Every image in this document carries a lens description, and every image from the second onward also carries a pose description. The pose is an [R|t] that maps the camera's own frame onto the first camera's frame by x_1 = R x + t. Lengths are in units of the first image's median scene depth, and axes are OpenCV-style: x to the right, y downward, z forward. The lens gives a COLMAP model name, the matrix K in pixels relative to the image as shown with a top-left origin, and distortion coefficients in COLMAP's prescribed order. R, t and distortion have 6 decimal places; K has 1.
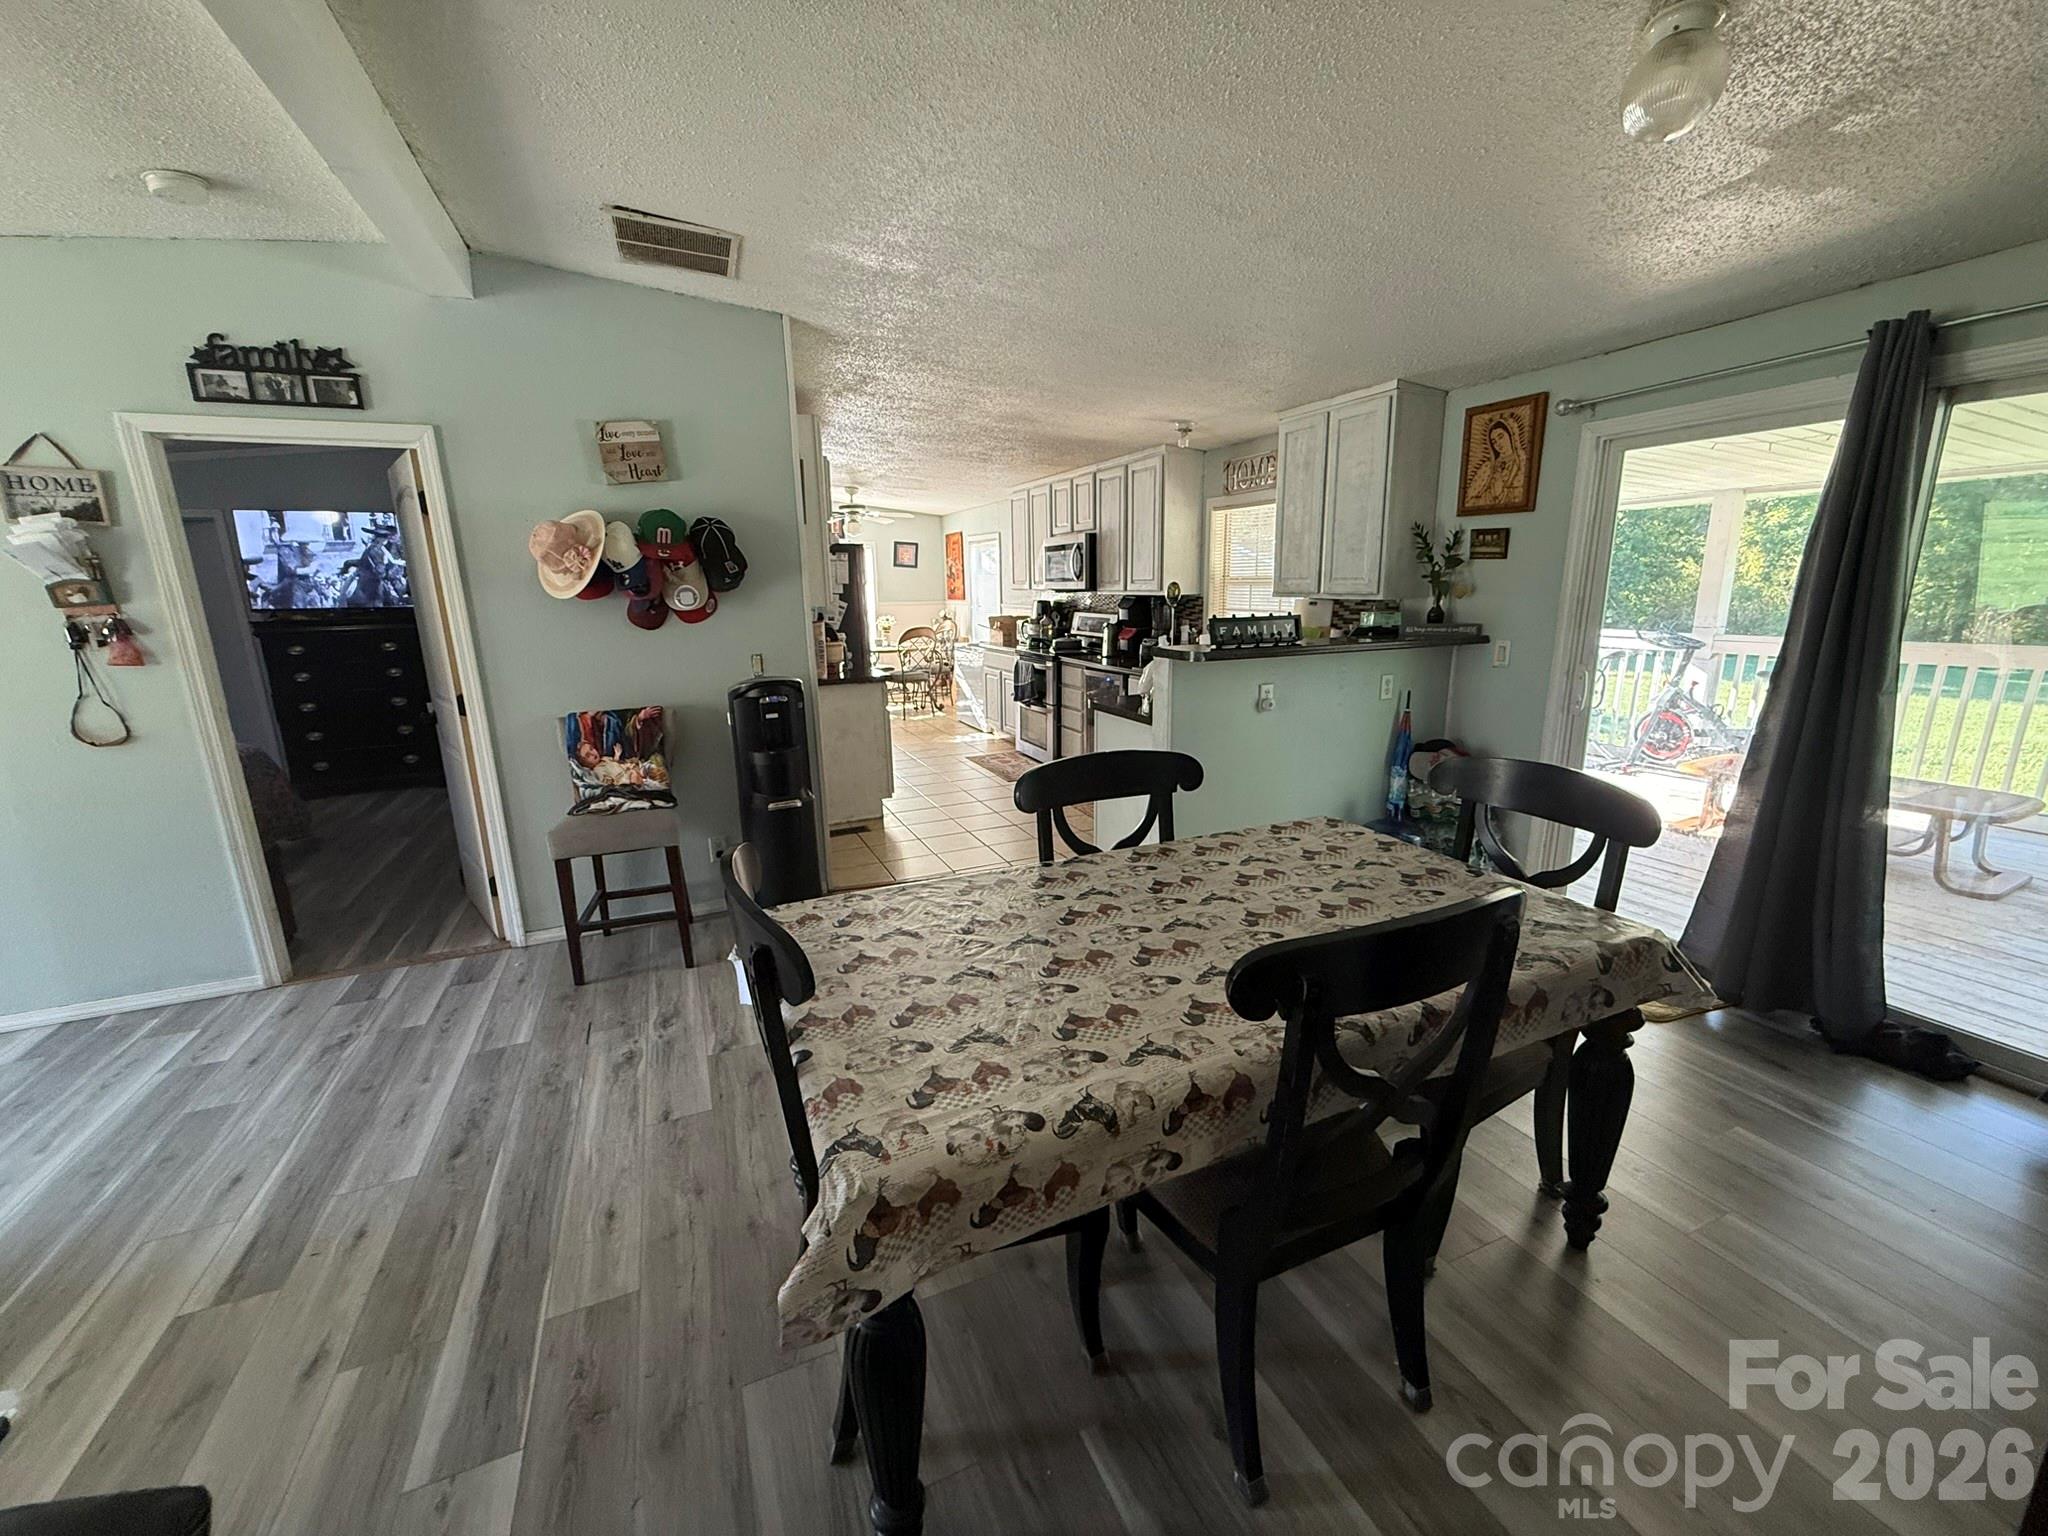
lens RADIAL K [[809.0, 0, 1024.0], [0, 809.0, 768.0], [0, 0, 1]] dist [-0.001076, -0.000279]
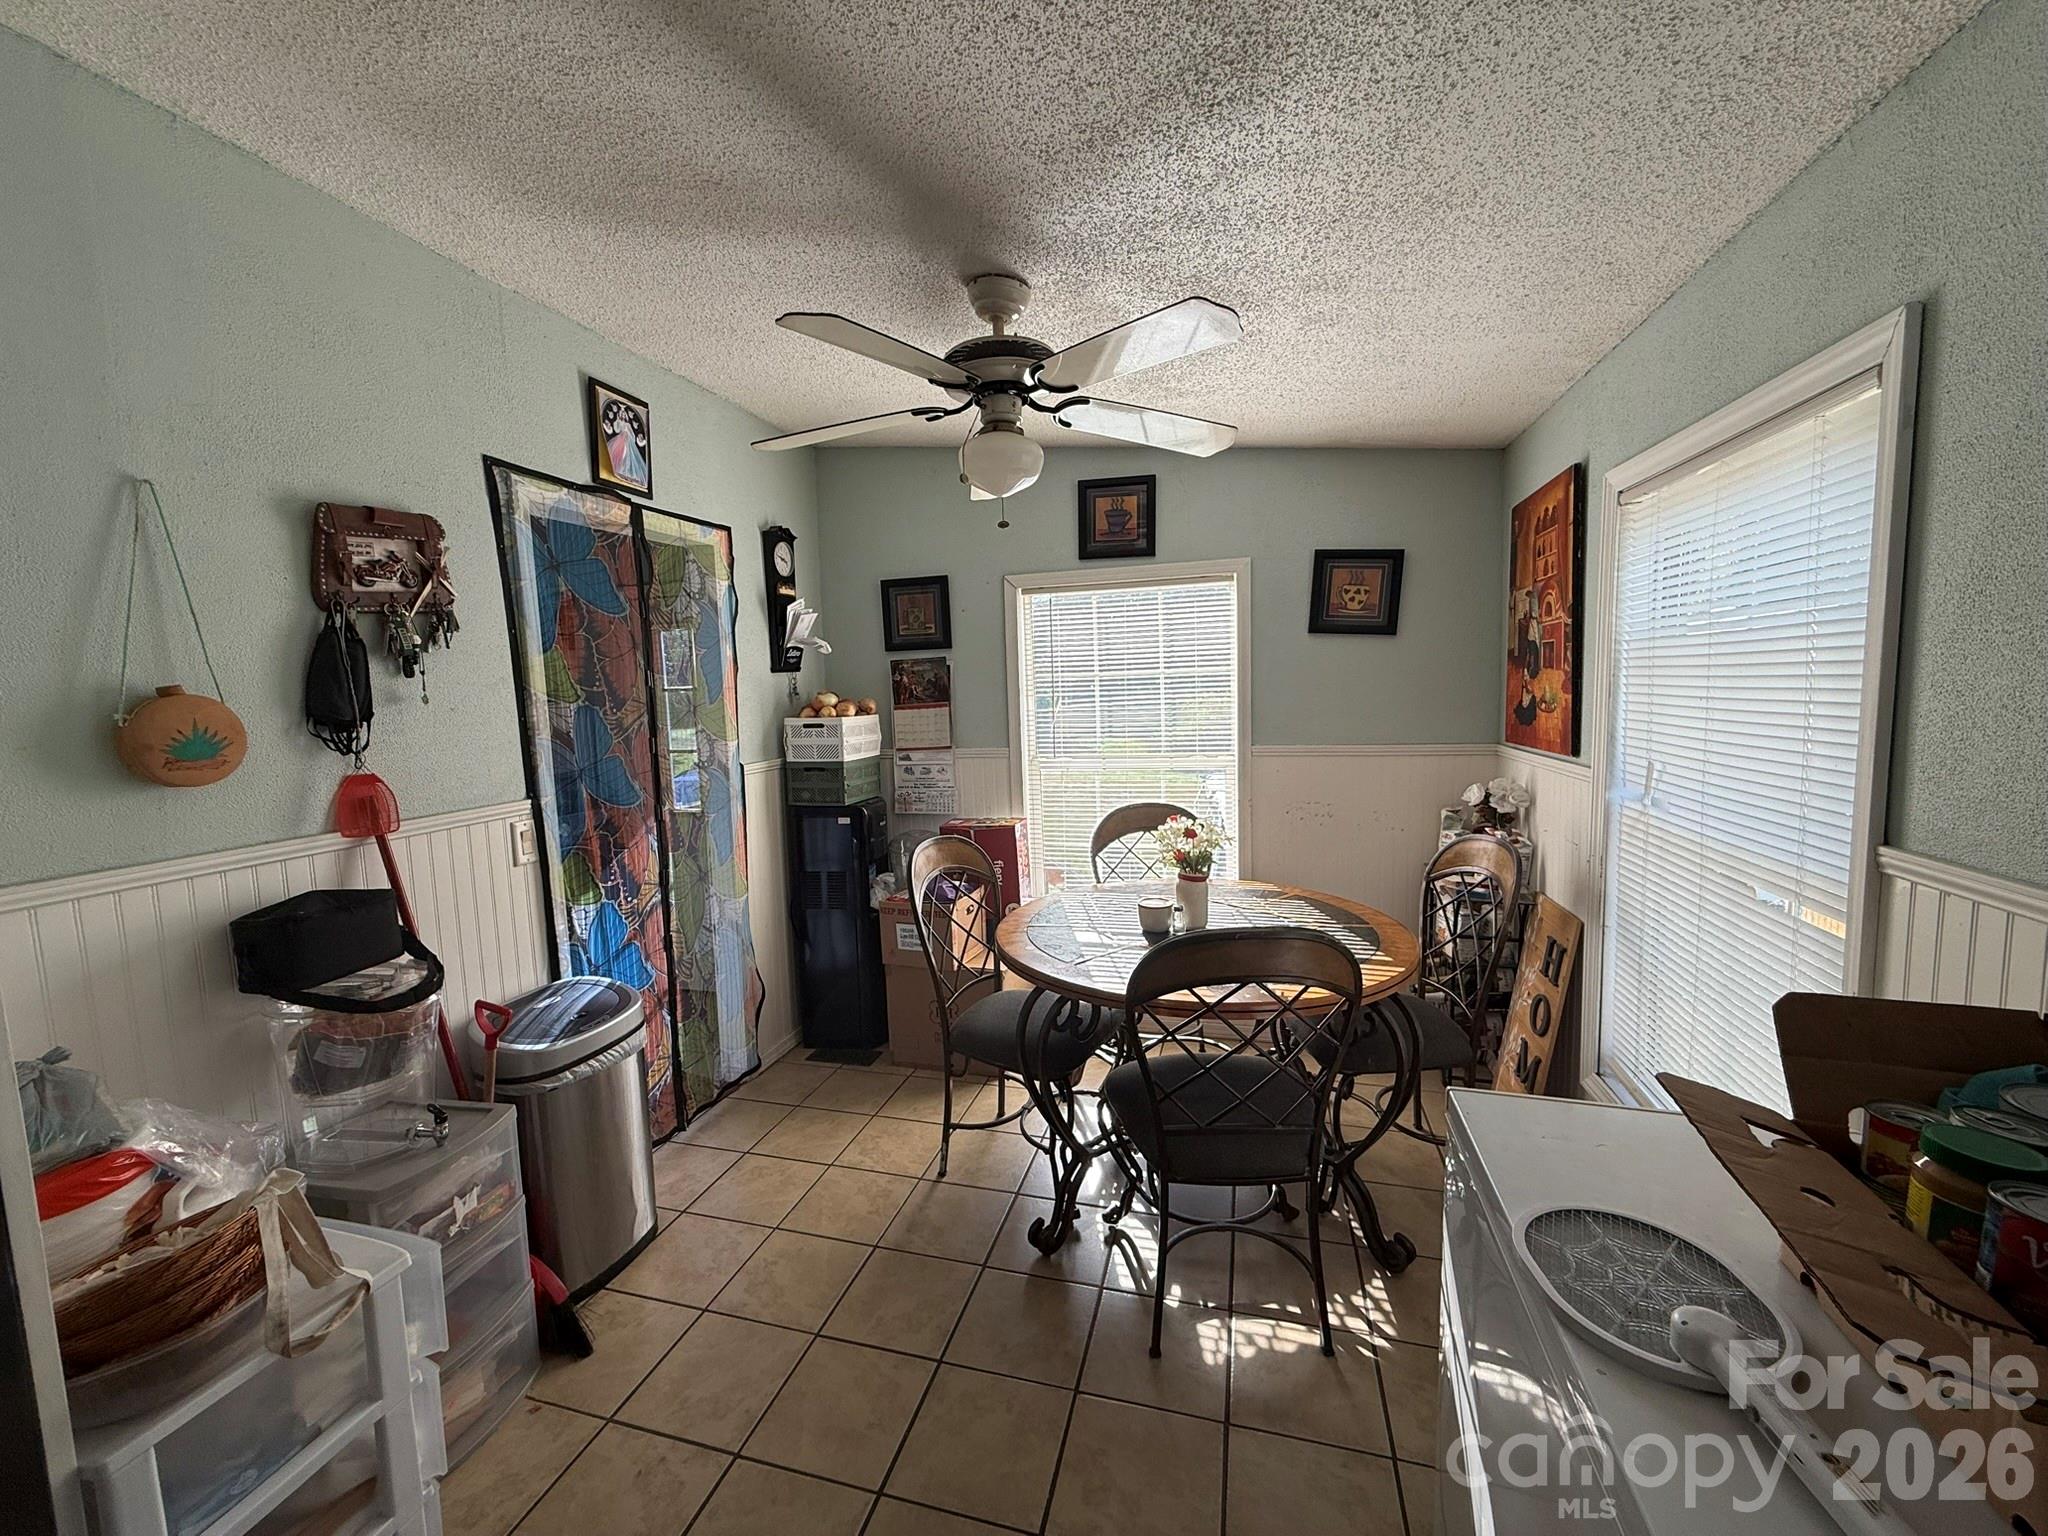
lens RADIAL K [[809.0, 0, 1024.0], [0, 809.0, 768.0], [0, 0, 1]] dist [-0.001076, -0.000279]
pose [[0.772235, 0.064610, -0.632043, -0.047341], [-0.131291, 0.989571, -0.059254, -0.164974], [0.621623, 0.128740, 0.772665, 0.701552]]
